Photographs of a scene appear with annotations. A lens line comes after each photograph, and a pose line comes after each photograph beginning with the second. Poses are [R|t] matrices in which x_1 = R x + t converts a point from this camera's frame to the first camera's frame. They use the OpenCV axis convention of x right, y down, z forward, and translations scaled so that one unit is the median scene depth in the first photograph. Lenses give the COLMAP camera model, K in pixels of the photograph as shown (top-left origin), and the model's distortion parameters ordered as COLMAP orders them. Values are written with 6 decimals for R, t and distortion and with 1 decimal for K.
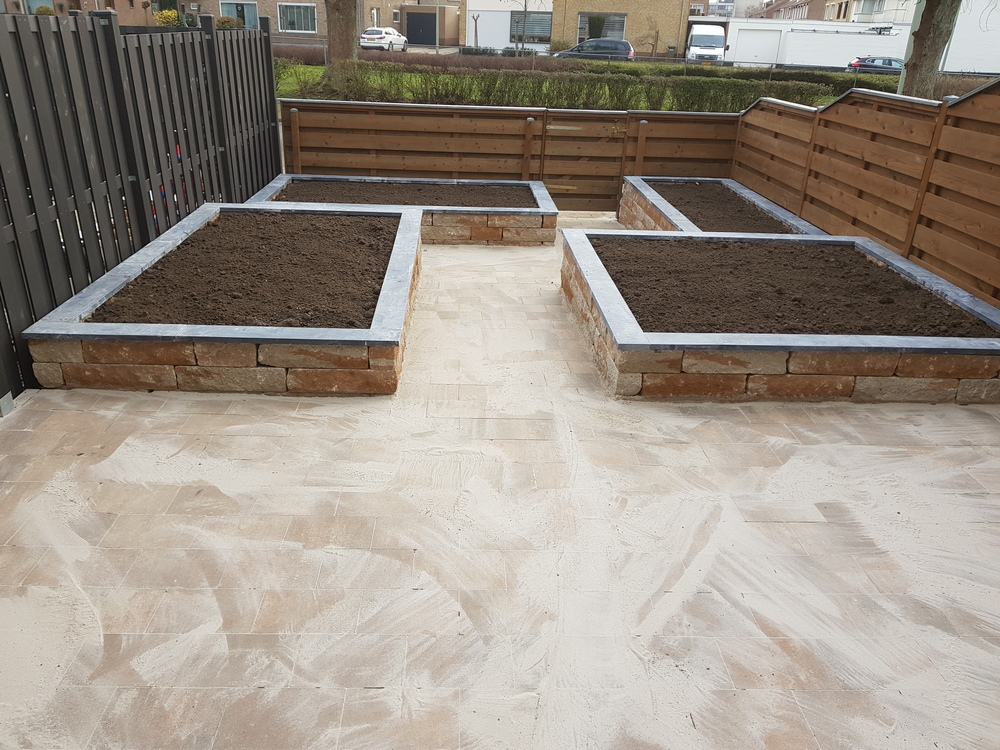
lens RADIAL K [[766.0, 0, 493.8], [0, 766.0, 377.0], [0, 0, 1]] dist [0.070550, -0.115735]
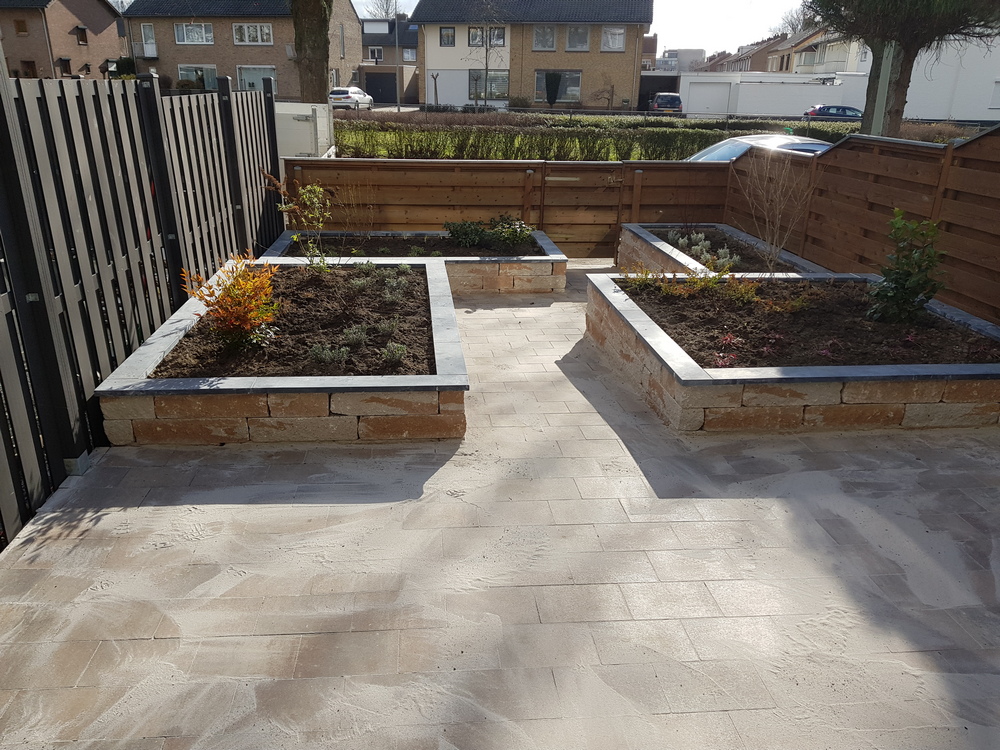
lens RADIAL K [[767.4, 0, 494.5], [0, 767.4, 387.5], [0, 0, 1]] dist [0.070387, -0.118688]
pose [[0.998356, -0.036133, 0.044498, -0.107447], [0.038399, 0.997952, -0.051167, 0.007566], [-0.042558, 0.052792, 0.997698, -0.016459]]
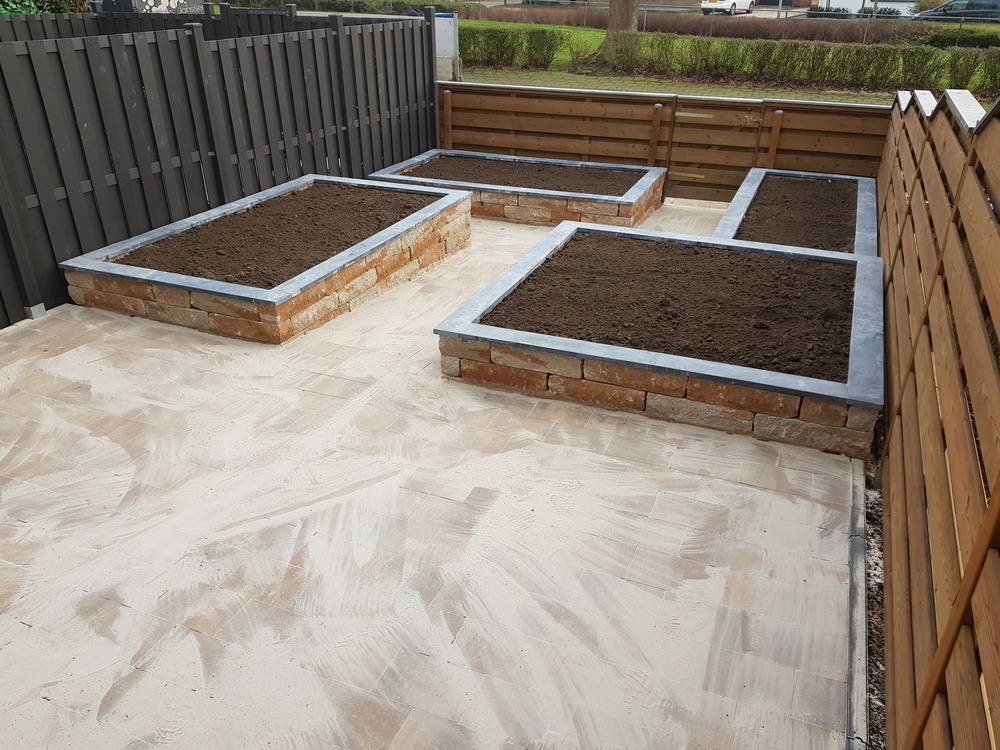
lens RADIAL K [[766.0, 0, 493.8], [0, 766.0, 377.0], [0, 0, 1]] dist [0.070550, -0.115735]
pose [[0.914602, 0.160104, -0.371307, 0.541522], [-0.144160, 0.987039, 0.070509, -0.052179], [0.377784, -0.010960, 0.925829, -0.021775]]
